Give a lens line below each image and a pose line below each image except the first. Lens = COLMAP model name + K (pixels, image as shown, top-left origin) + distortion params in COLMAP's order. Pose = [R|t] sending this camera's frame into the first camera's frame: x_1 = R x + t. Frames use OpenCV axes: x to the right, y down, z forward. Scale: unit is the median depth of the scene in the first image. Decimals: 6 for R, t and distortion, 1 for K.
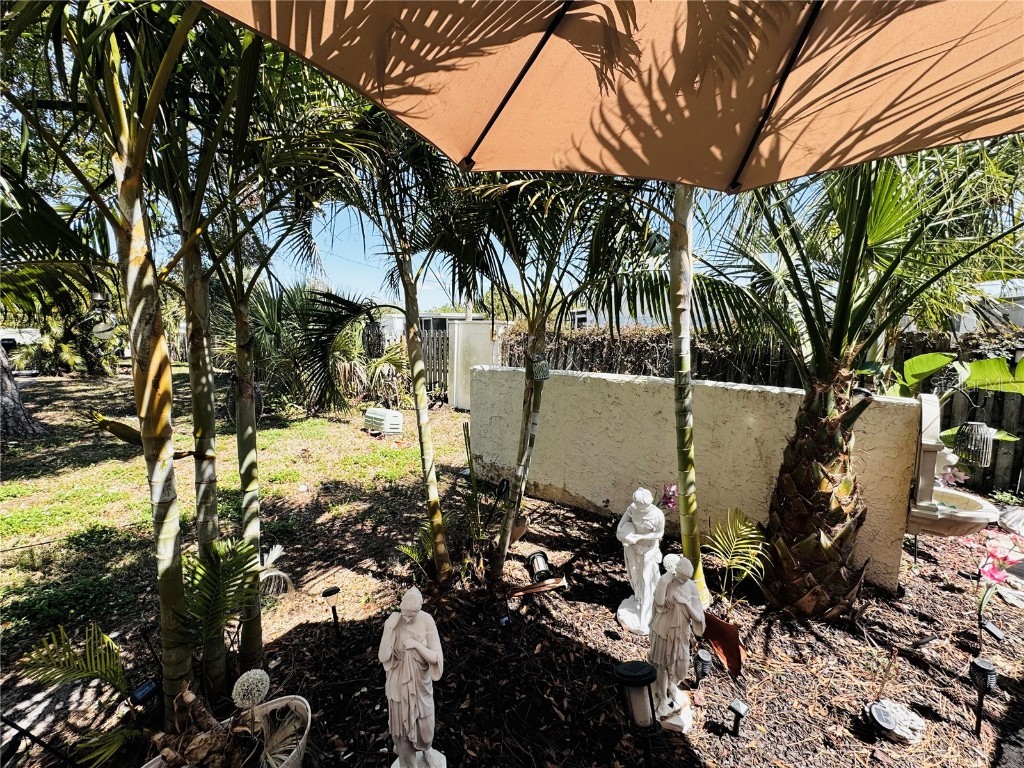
lens RADIAL K [[410.6, 0, 506.6], [0, 410.6, 382.6], [0, 0, 1]] dist [-0.004429, 0.000735]
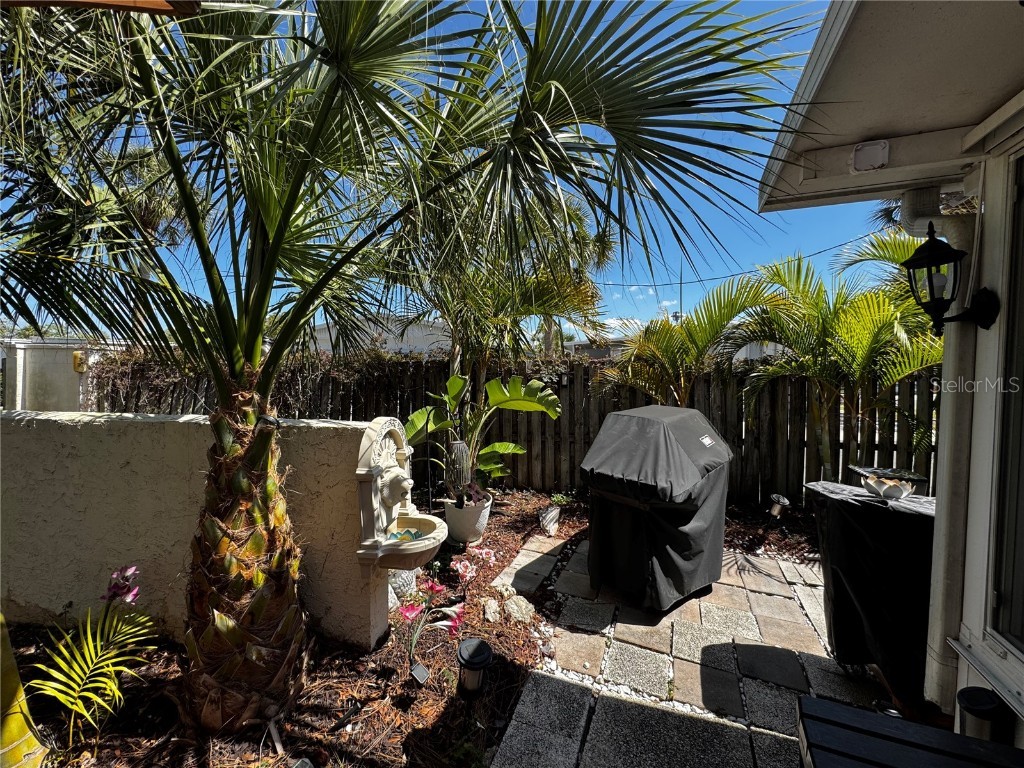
lens RADIAL K [[410.6, 0, 506.8], [0, 410.6, 388.6], [0, 0, 1]] dist [-0.004429, 0.000735]
pose [[0.853775, -0.022281, 0.520165, 0.680492], [0.061517, 0.996402, -0.058291, 0.030667], [-0.516995, 0.081767, 0.852074, 0.057650]]
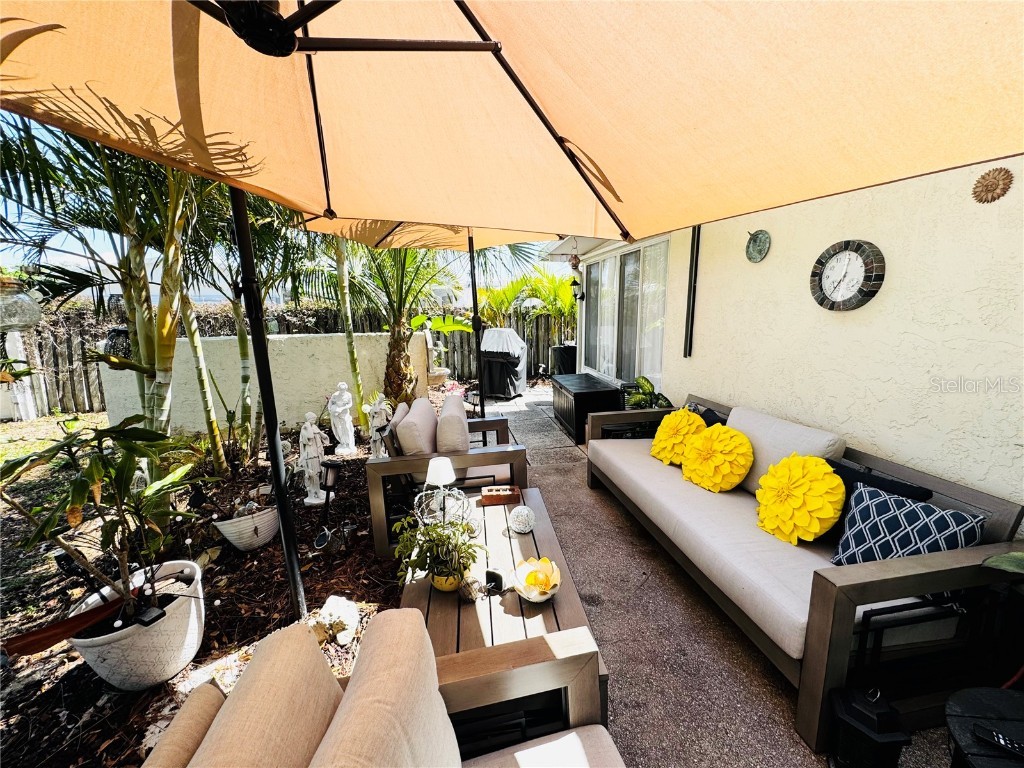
lens RADIAL K [[410.6, 0, 513.0], [0, 410.6, 379.2], [0, 0, 1]] dist [-0.004429, 0.000735]
pose [[0.458687, -0.146956, 0.876362, -0.848922], [0.118567, 0.987533, 0.103541, 0.110719], [-0.880652, 0.056415, 0.470393, -0.557191]]
